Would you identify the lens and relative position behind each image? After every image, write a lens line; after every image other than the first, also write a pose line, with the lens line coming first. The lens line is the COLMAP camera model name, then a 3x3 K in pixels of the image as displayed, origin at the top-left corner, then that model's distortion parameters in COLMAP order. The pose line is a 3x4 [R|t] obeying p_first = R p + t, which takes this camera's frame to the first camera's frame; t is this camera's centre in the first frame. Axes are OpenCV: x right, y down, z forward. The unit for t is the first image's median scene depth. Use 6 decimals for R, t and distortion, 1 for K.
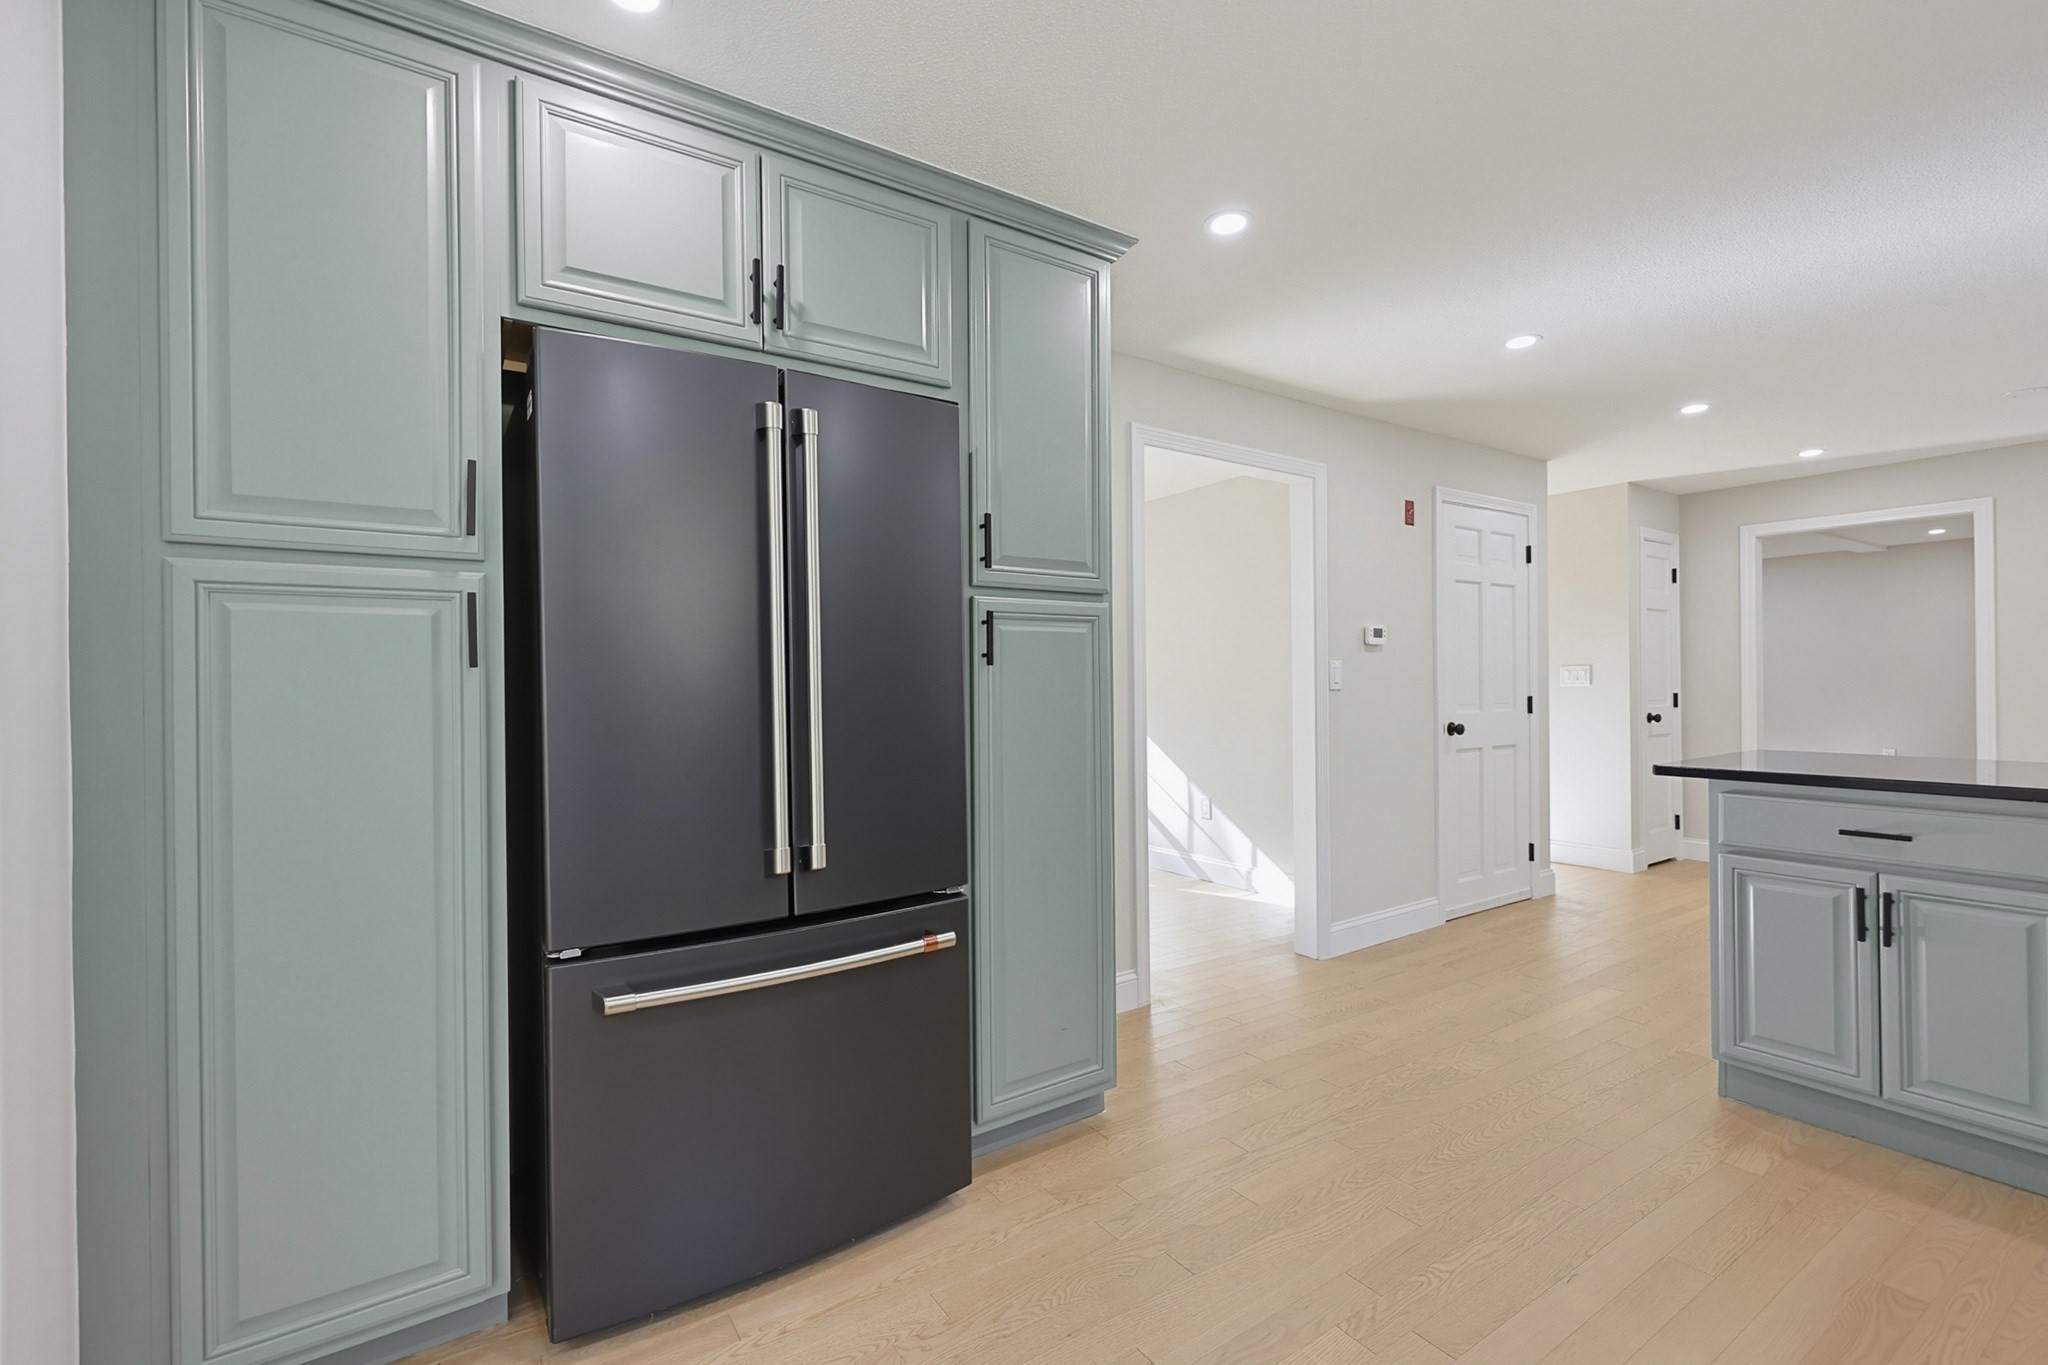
lens RADIAL K [[896.5, 0, 1017.2], [0, 896.5, 686.6], [0, 0, 1]] dist [0.001031, 0.000362]
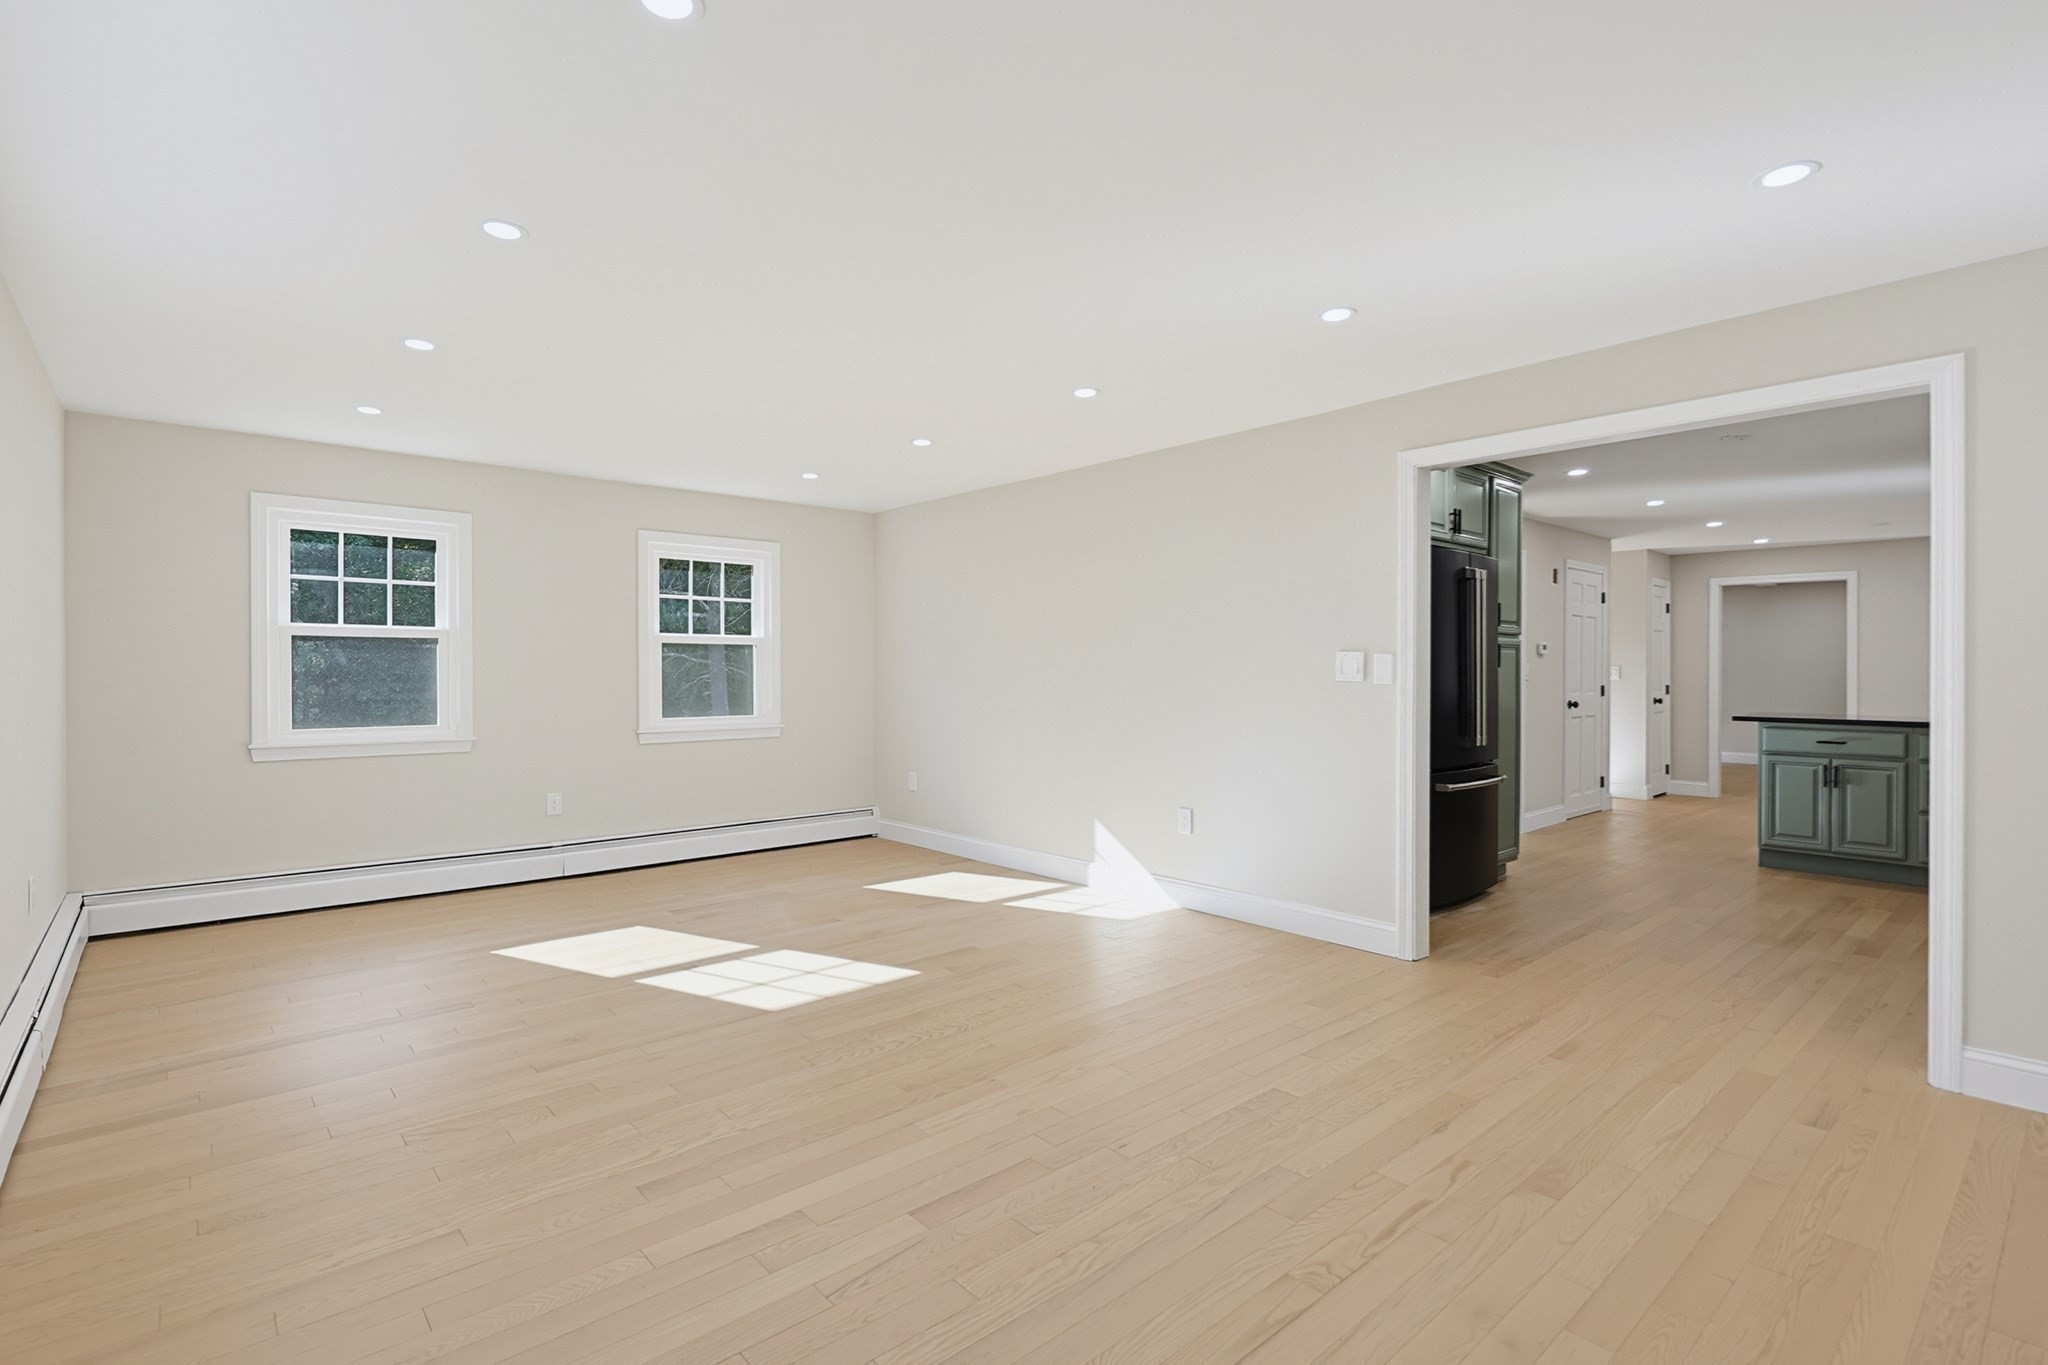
lens RADIAL K [[941.7, 0, 1023.2], [0, 941.7, 675.0], [0, 0, 1]] dist [0.002825, 0.000746]
pose [[0.992109, 0.014837, 0.124501, -0.751918], [-0.015135, 0.999884, 0.001444, 0.005631], [-0.124465, -0.003316, 0.992218, -0.618451]]
